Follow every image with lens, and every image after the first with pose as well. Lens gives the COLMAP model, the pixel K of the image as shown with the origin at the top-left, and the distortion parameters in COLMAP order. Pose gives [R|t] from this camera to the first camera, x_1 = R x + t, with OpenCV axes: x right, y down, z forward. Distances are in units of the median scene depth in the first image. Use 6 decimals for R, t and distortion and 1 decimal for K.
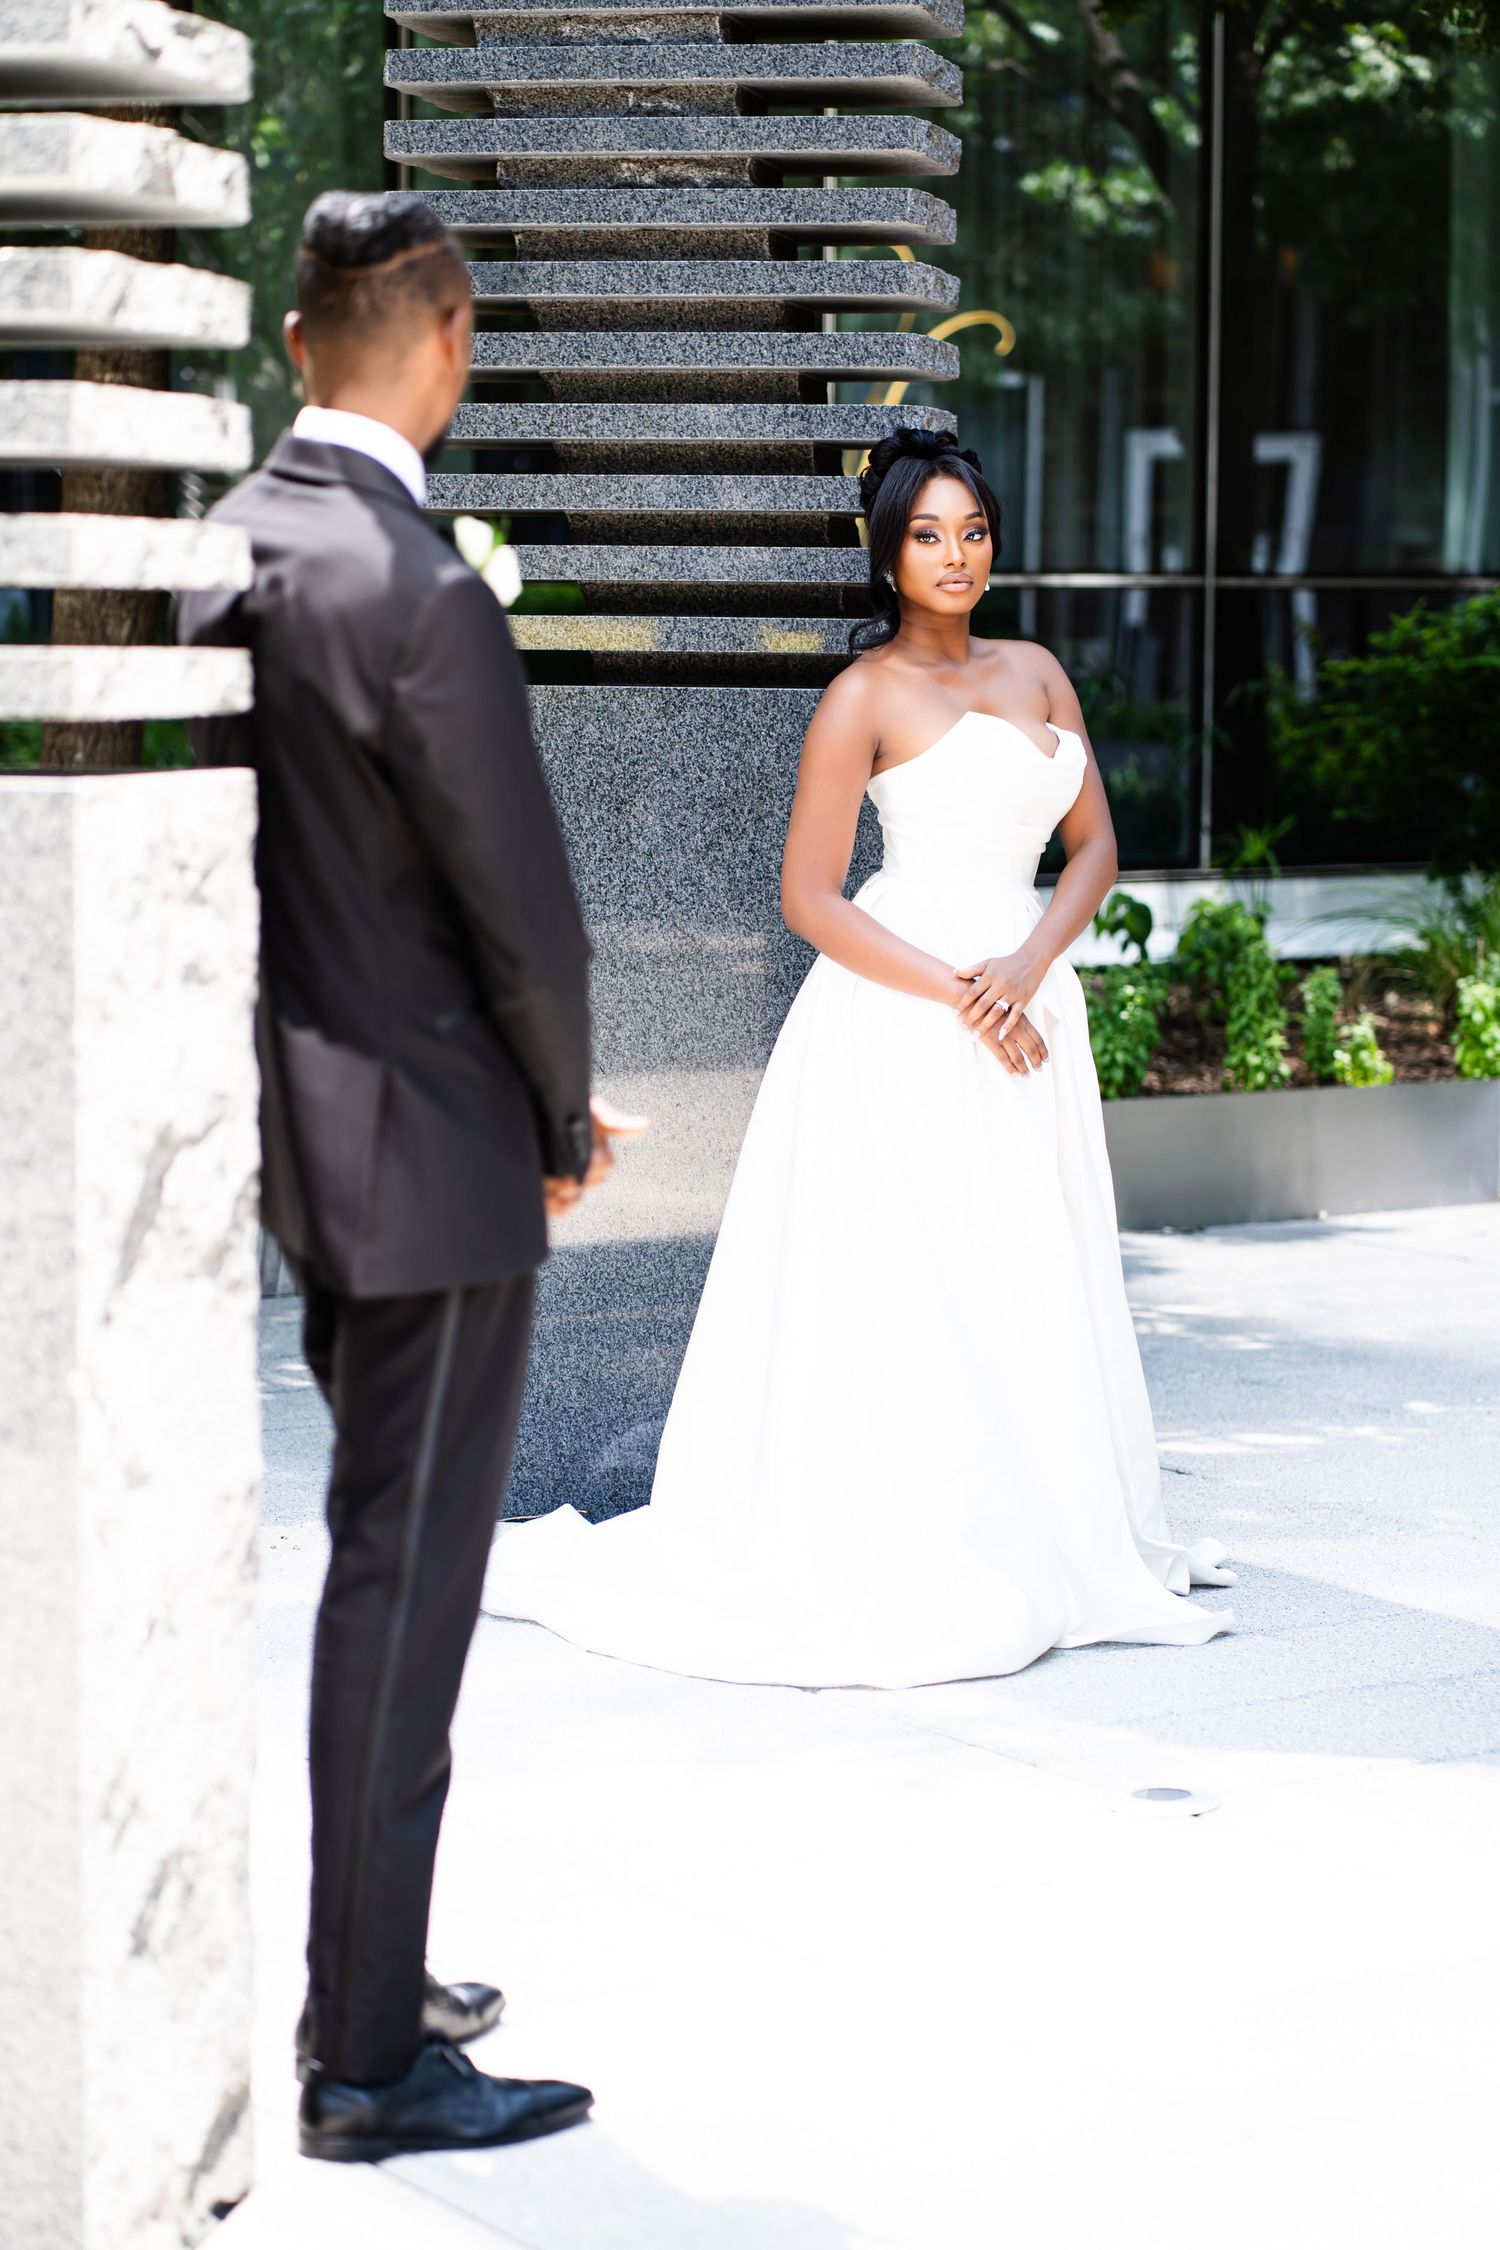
lens RADIAL K [[5395.6, 0, 750.0], [0, 5395.6, 1125.0], [0, 0, 1]] dist [0.129930, -2.619511]
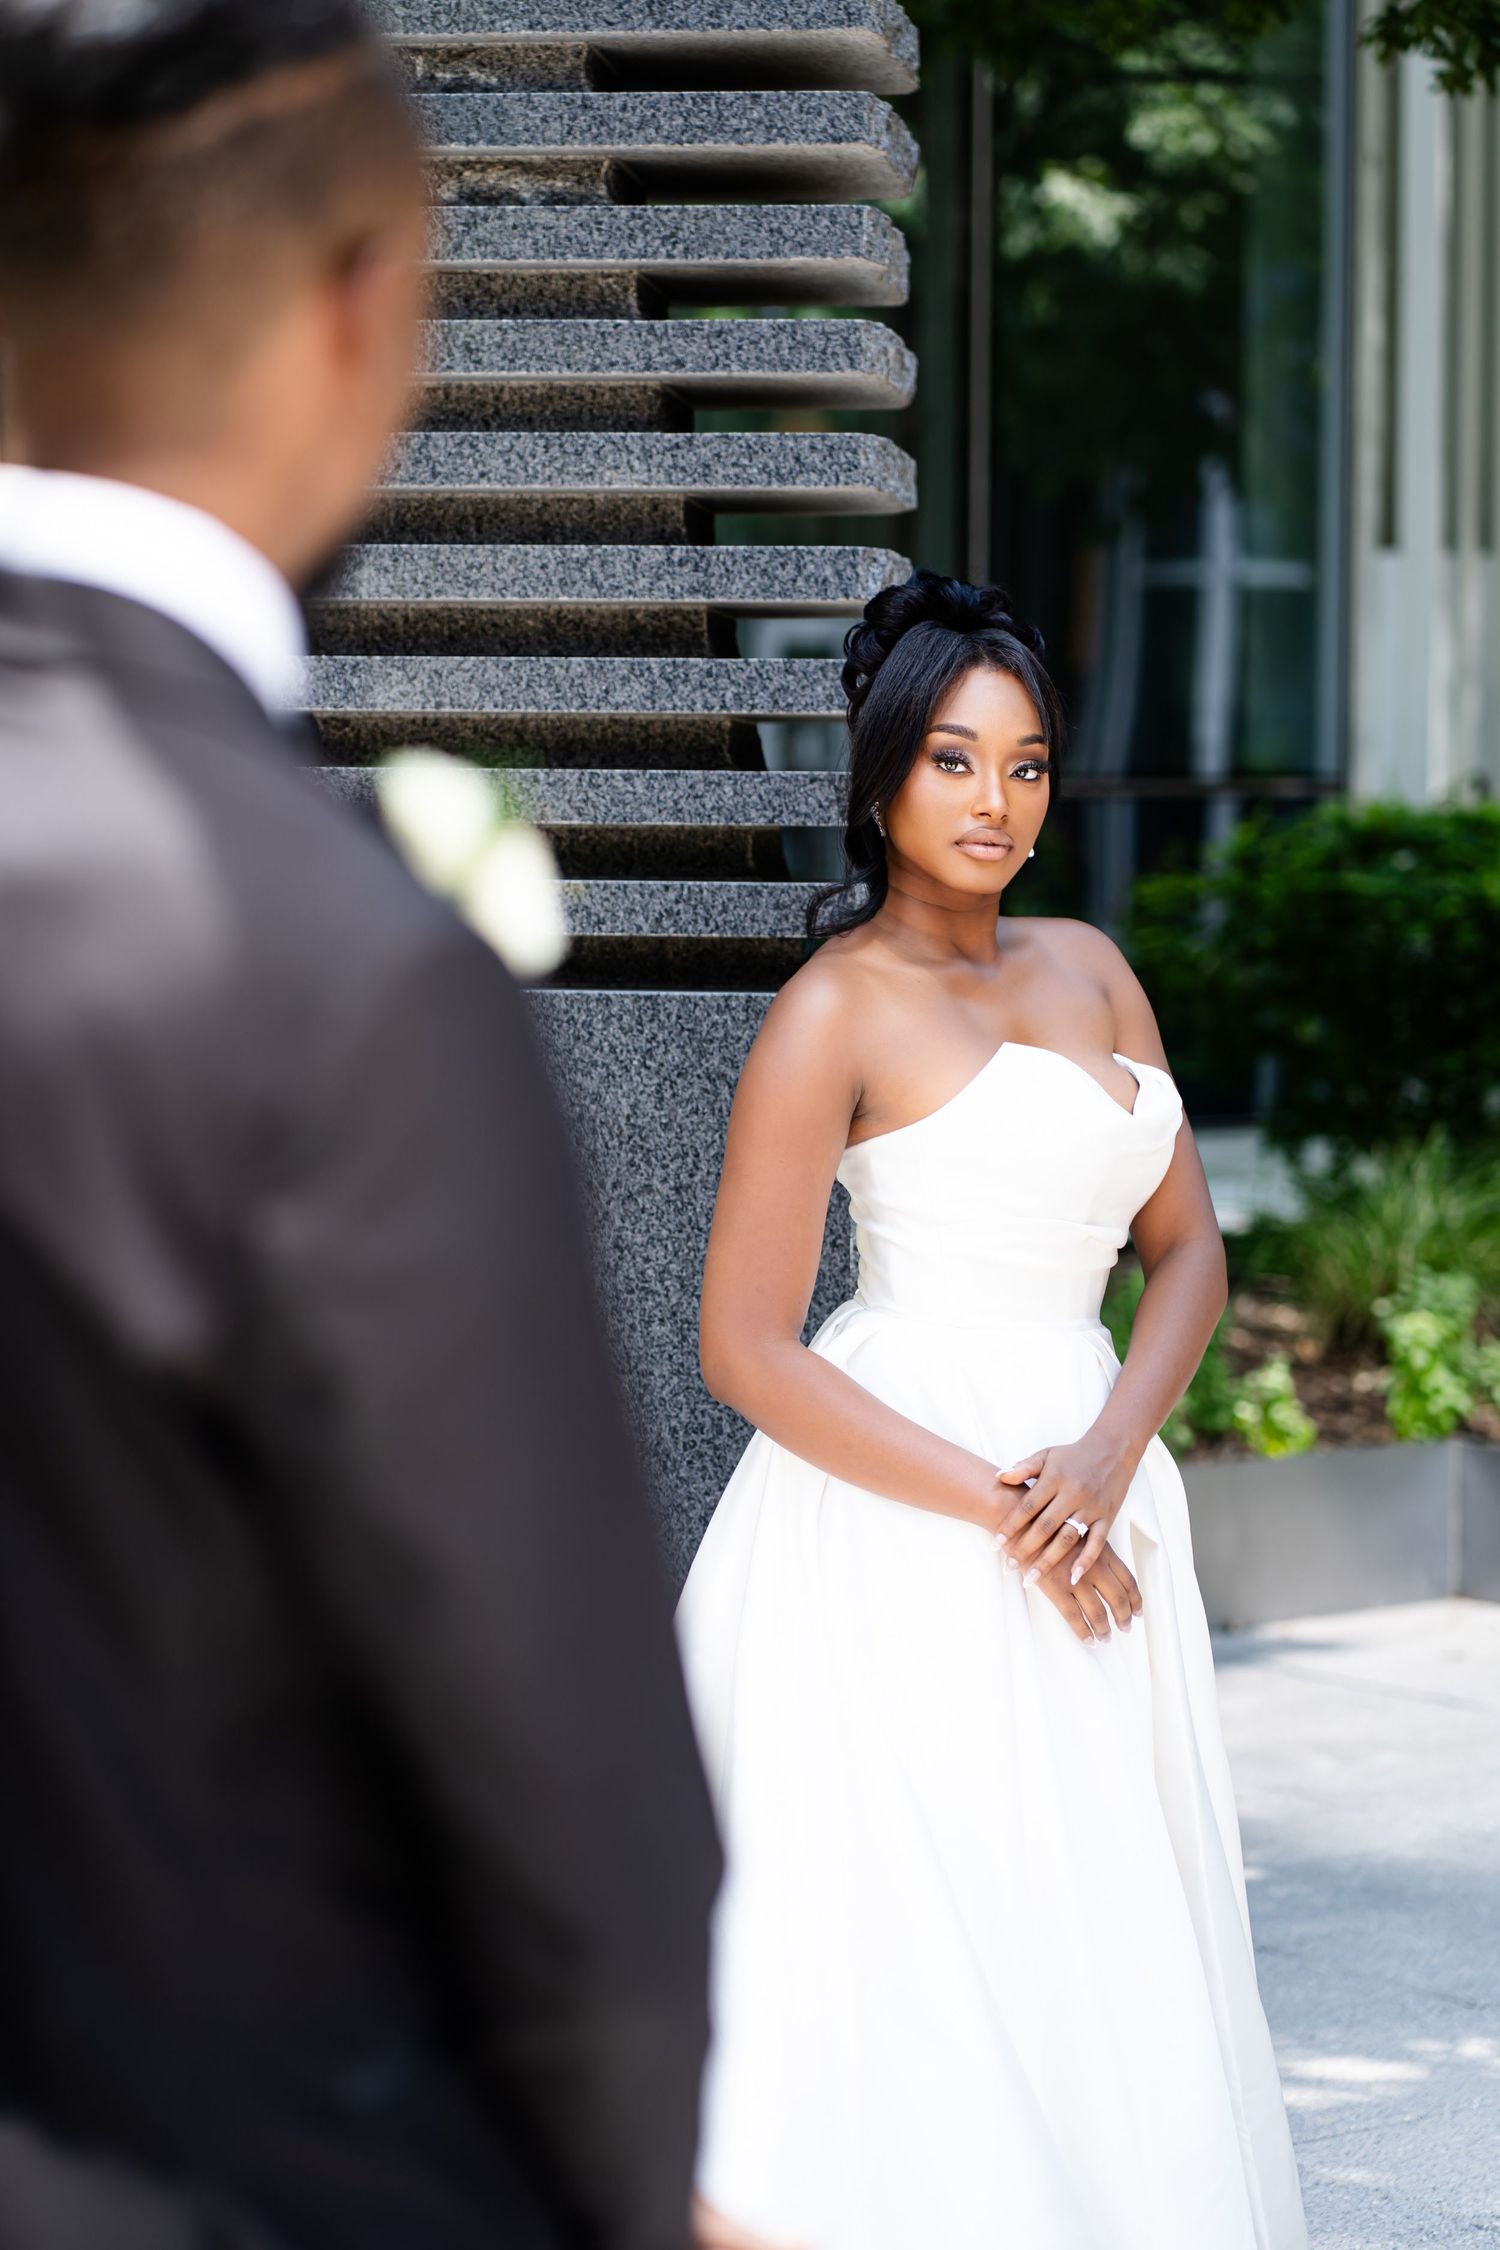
lens RADIAL K [[5395.6, 0, 750.0], [0, 5395.6, 1125.0], [0, 0, 1]] dist [0.129930, -2.619511]
pose [[0.996589, -0.007488, 0.082191, -0.036564], [0.010243, 0.999398, -0.033156, -0.044445], [-0.081893, 0.033885, 0.996065, 0.370866]]
